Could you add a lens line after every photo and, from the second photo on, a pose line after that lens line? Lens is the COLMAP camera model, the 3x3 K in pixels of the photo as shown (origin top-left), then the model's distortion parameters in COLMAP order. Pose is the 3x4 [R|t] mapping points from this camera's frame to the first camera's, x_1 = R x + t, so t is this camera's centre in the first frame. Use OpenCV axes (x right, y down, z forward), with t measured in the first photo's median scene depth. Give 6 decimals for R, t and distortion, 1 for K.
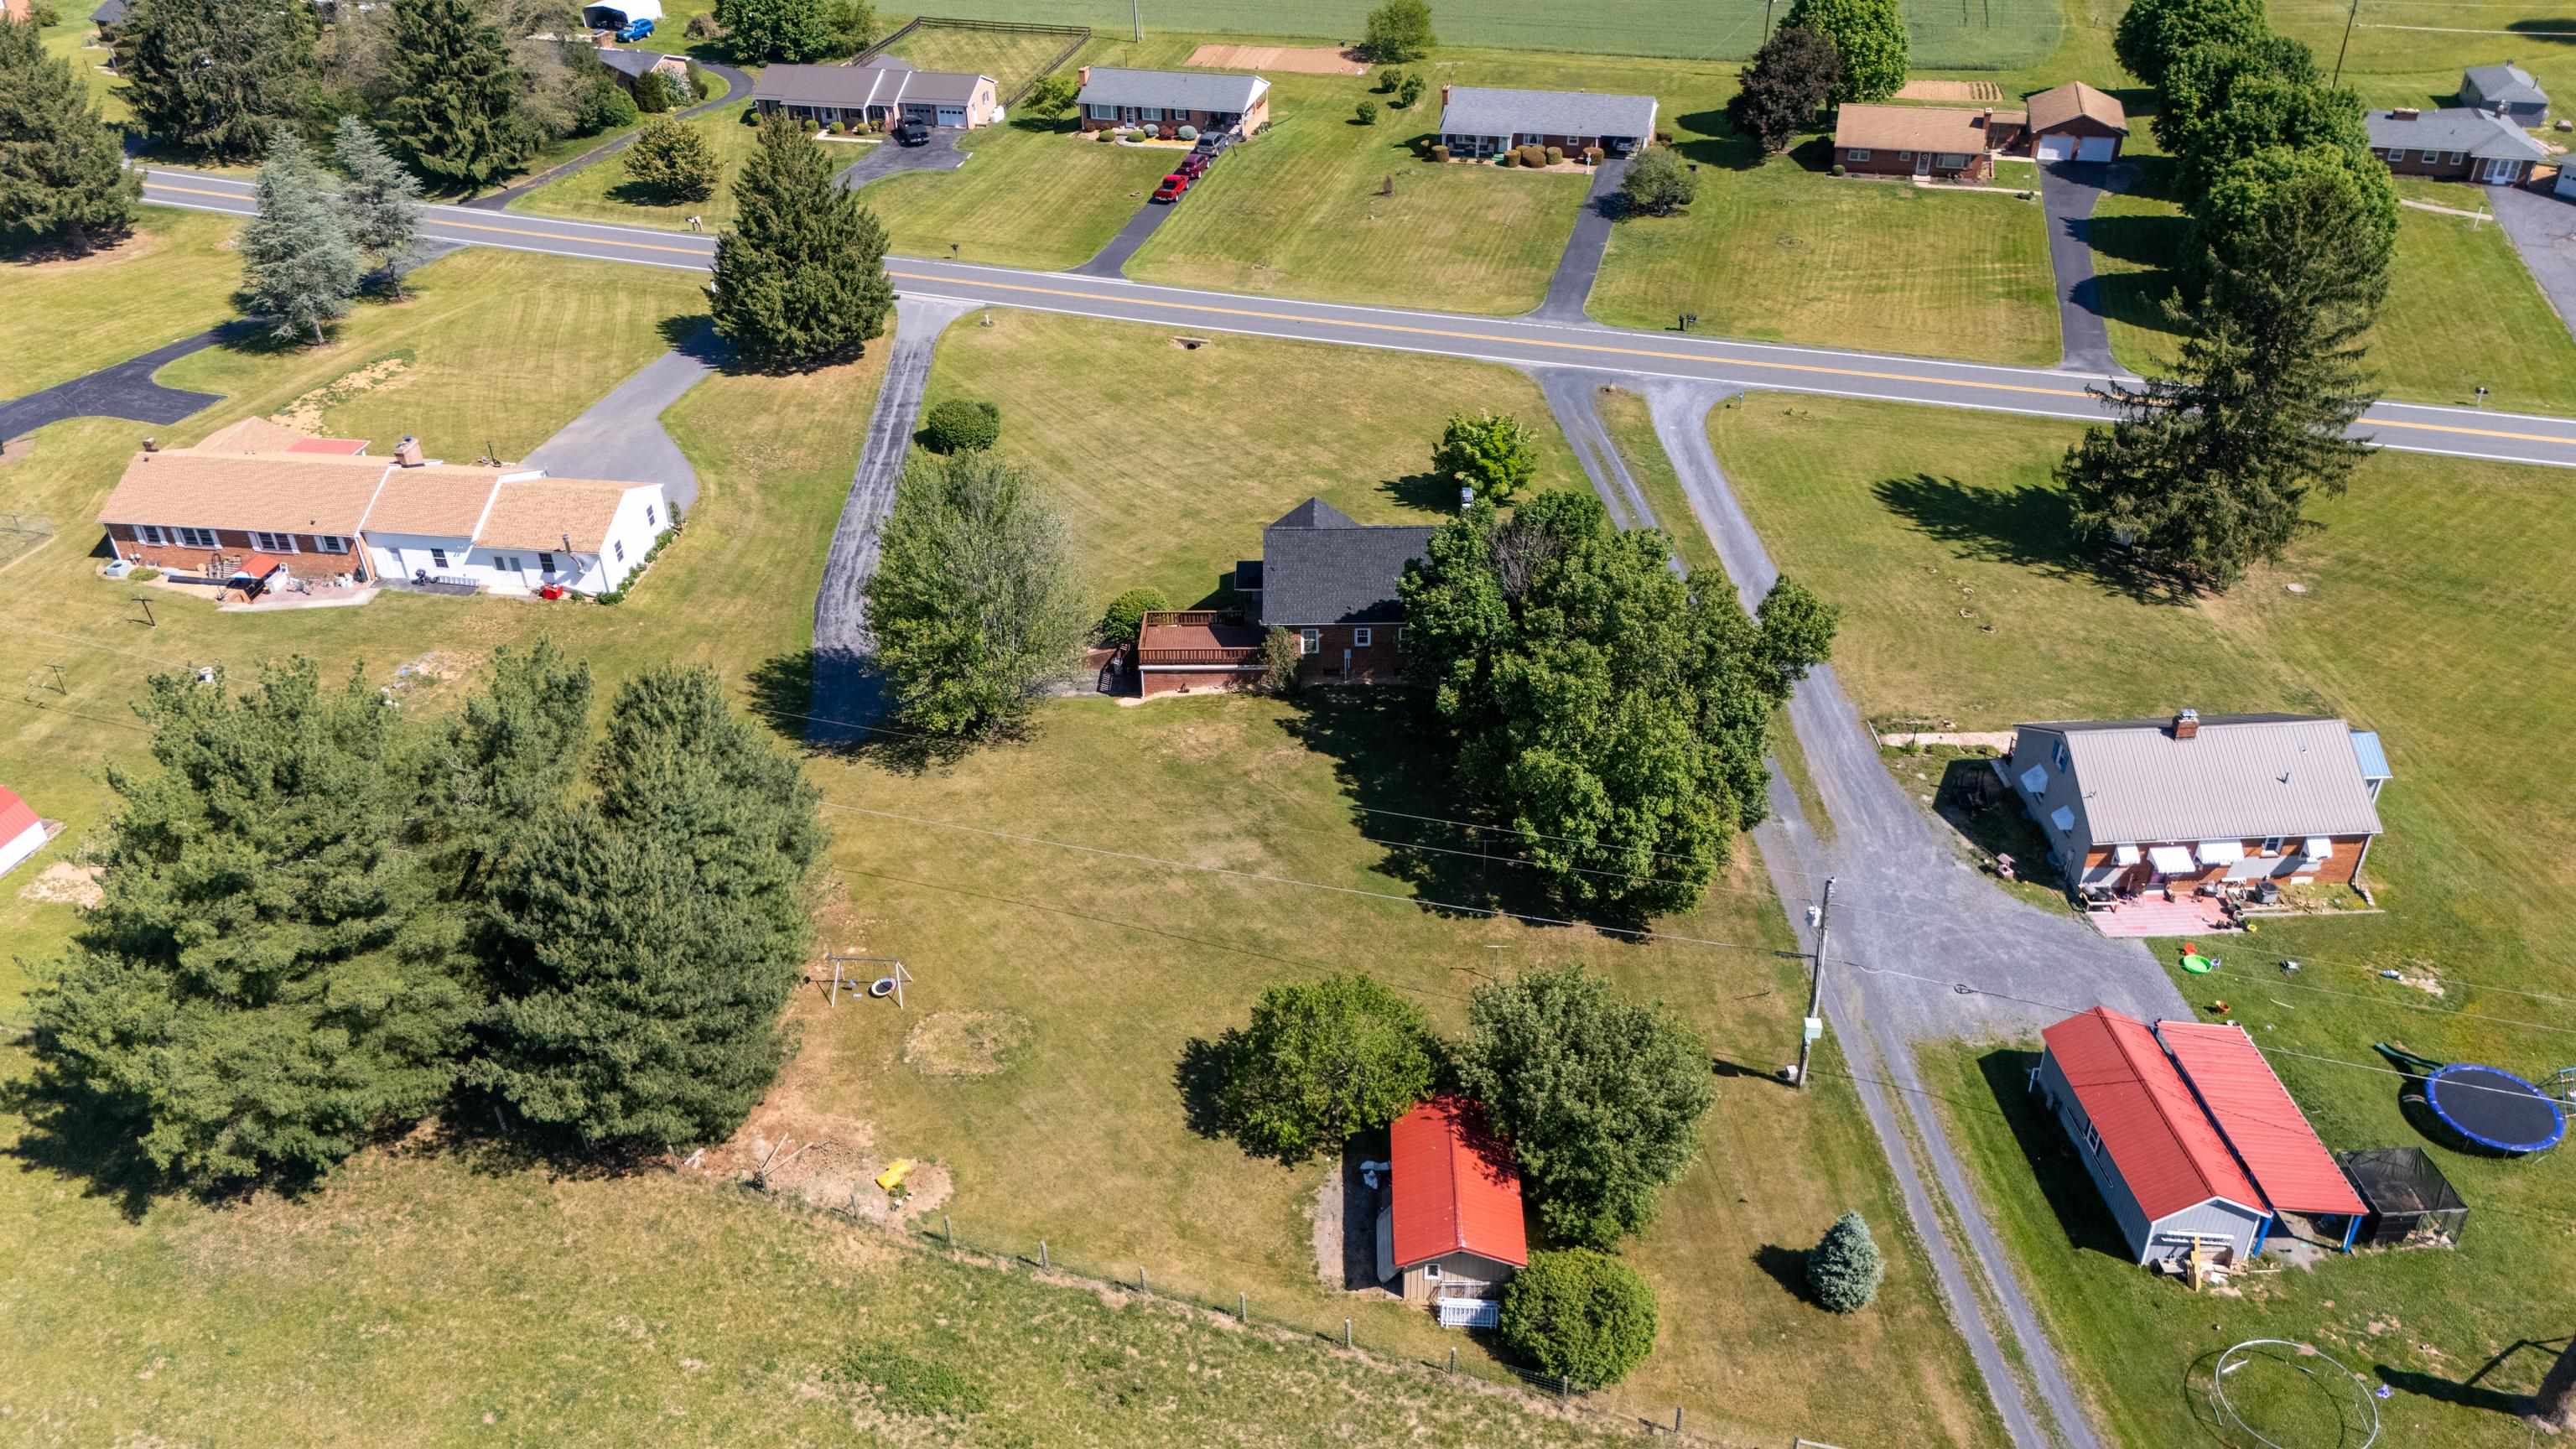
lens RADIAL K [[1894.0, 0, 1292.8], [0, 1894.0, 726.6], [0, 0, 1]] dist [0.083830, -0.087947]
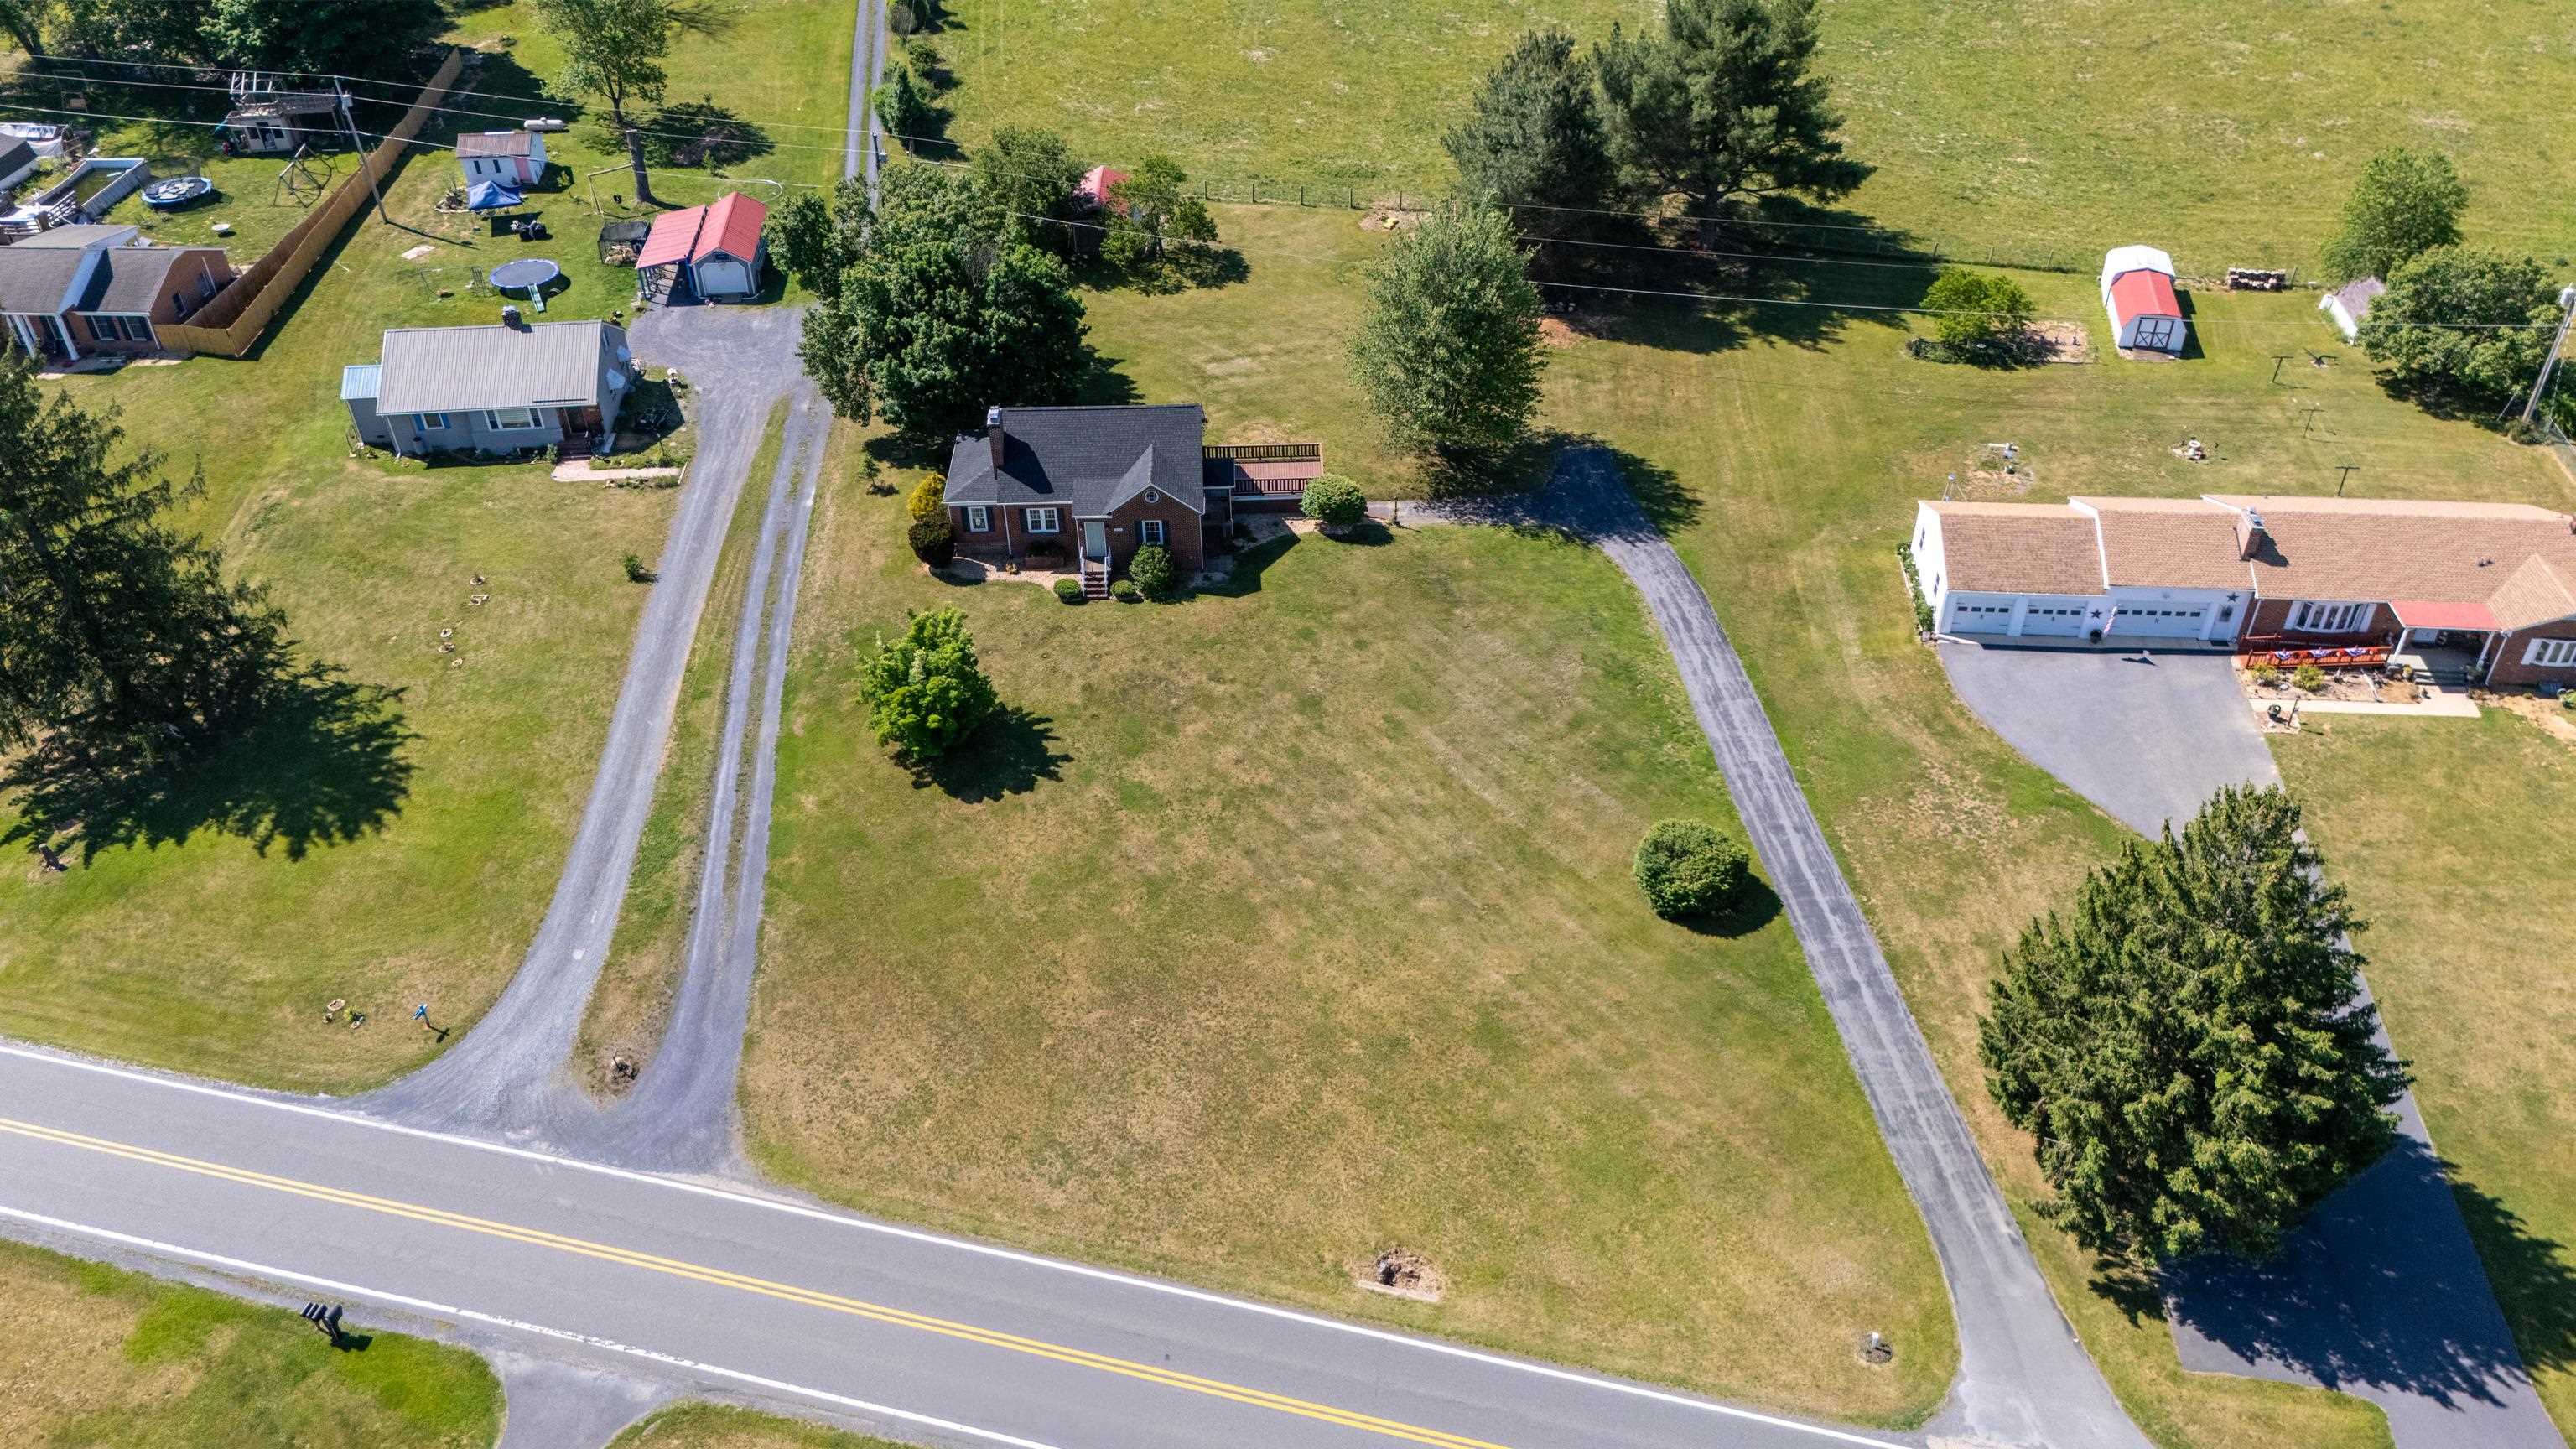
lens RADIAL K [[1894.0, 0, 1285.6], [0, 1894.0, 737.1], [0, 0, 1]] dist [0.083830, -0.087947]
pose [[-0.998462, 0.054830, -0.008237, -0.038713], [0.009767, 0.320164, 0.947312, -0.922506], [0.054578, 0.945774, -0.320207, 1.362706]]
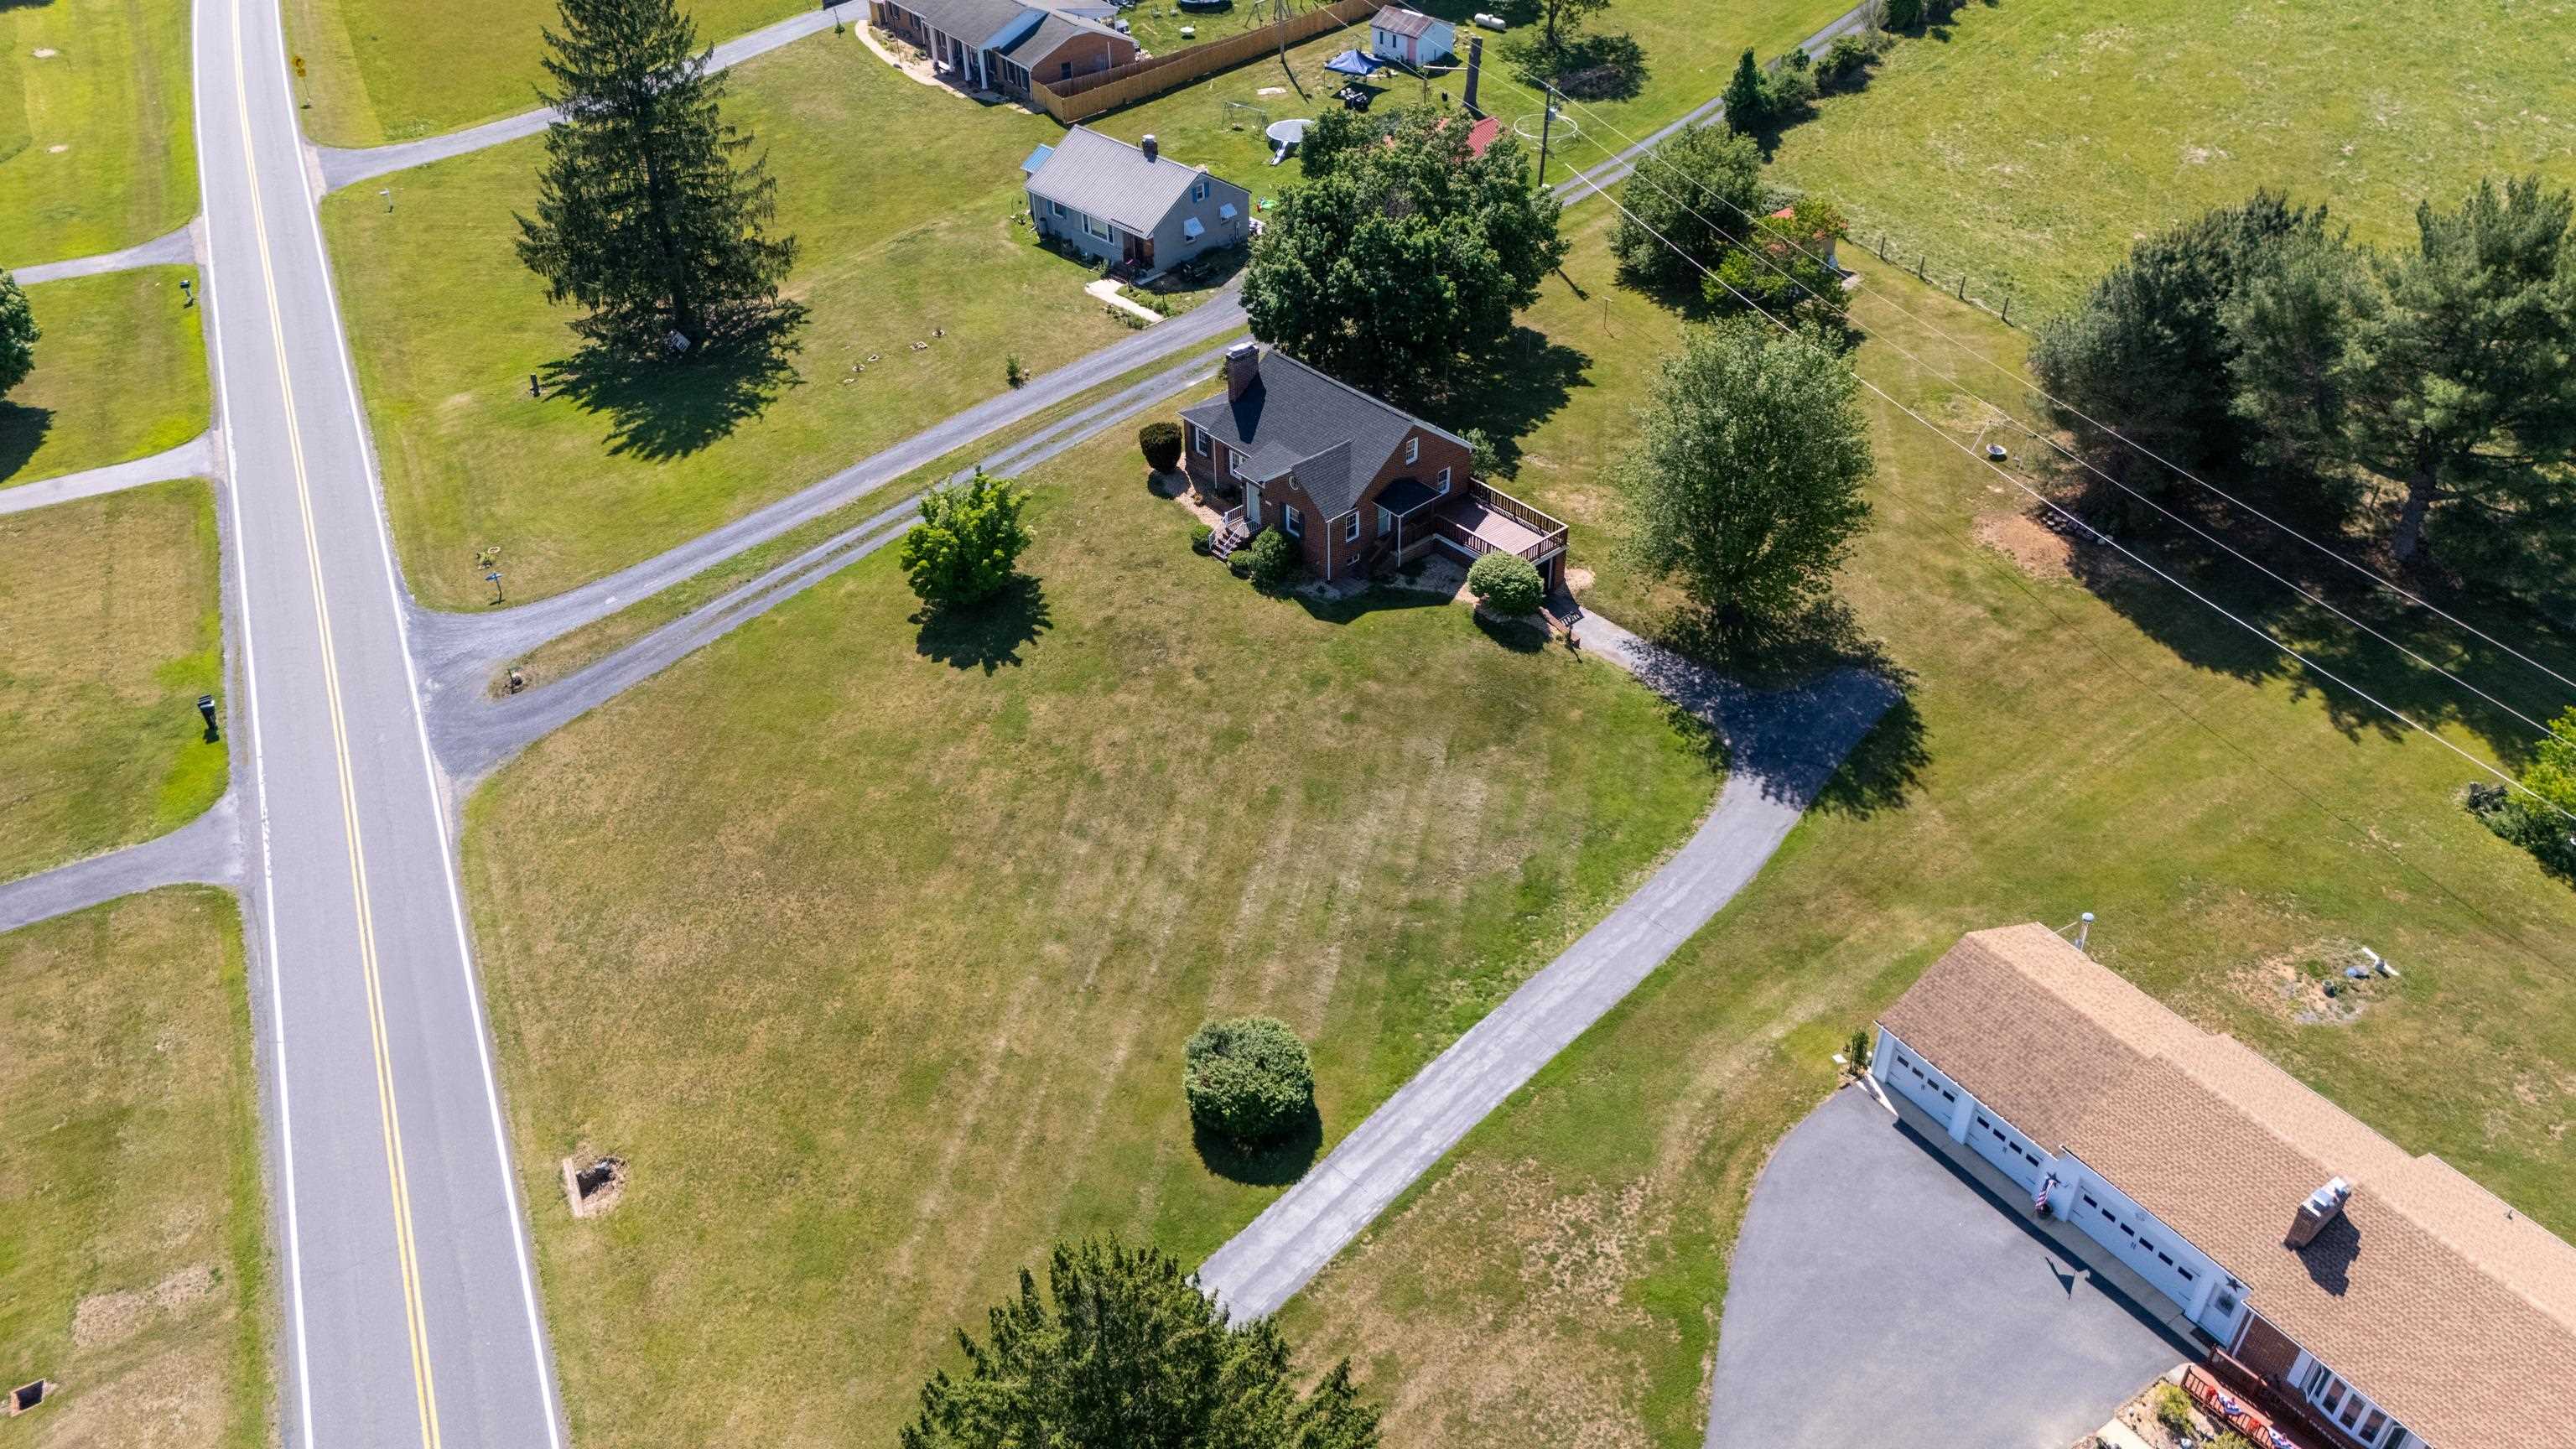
lens RADIAL K [[1894.0, 0, 1282.6], [0, 1894.0, 739.6], [0, 0, 1]] dist [0.083830, -0.087947]
pose [[-0.677328, -0.423171, 0.601792, -0.543325], [0.434020, 0.430637, 0.791315, -0.730776], [-0.594015, 0.797169, -0.108018, 1.149486]]
